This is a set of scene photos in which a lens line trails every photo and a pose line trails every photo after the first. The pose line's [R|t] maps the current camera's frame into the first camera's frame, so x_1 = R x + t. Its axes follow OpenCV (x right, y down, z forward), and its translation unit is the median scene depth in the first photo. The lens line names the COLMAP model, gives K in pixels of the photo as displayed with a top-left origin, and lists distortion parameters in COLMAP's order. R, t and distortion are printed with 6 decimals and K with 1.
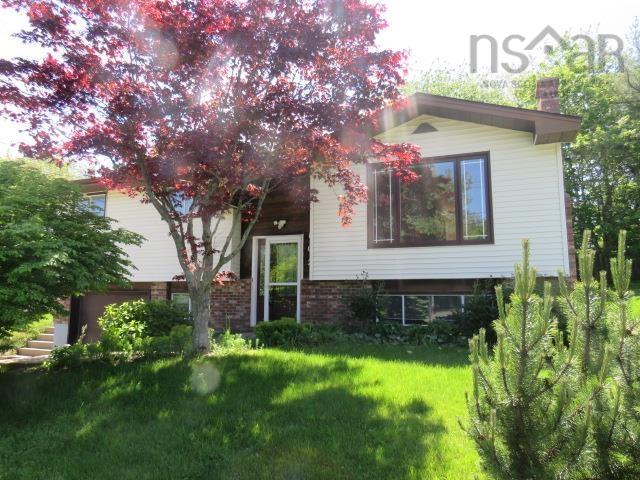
lens RADIAL K [[454.2, 0, 320.0], [0, 454.2, 240.0], [0, 0, 1]] dist [-0.027645, 0.007597]
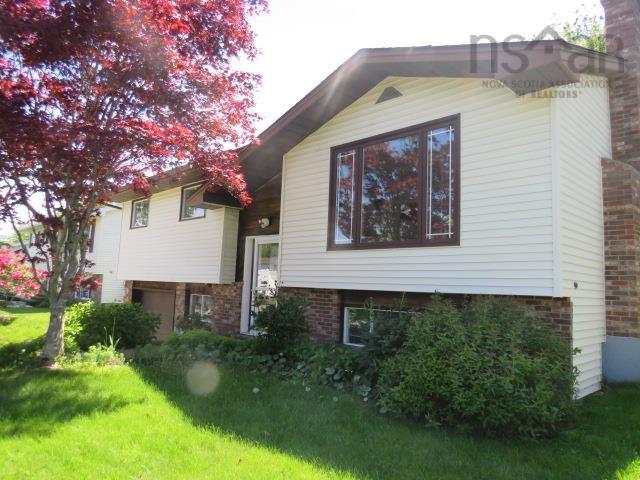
lens RADIAL K [[454.2, 0, 320.0], [0, 454.2, 240.0], [0, 0, 1]] dist [-0.027645, 0.007597]
pose [[0.916764, -0.016364, -0.399095, 0.402969], [0.026488, 0.999452, 0.019865, -0.016723], [0.398551, -0.028782, 0.916694, 0.228462]]
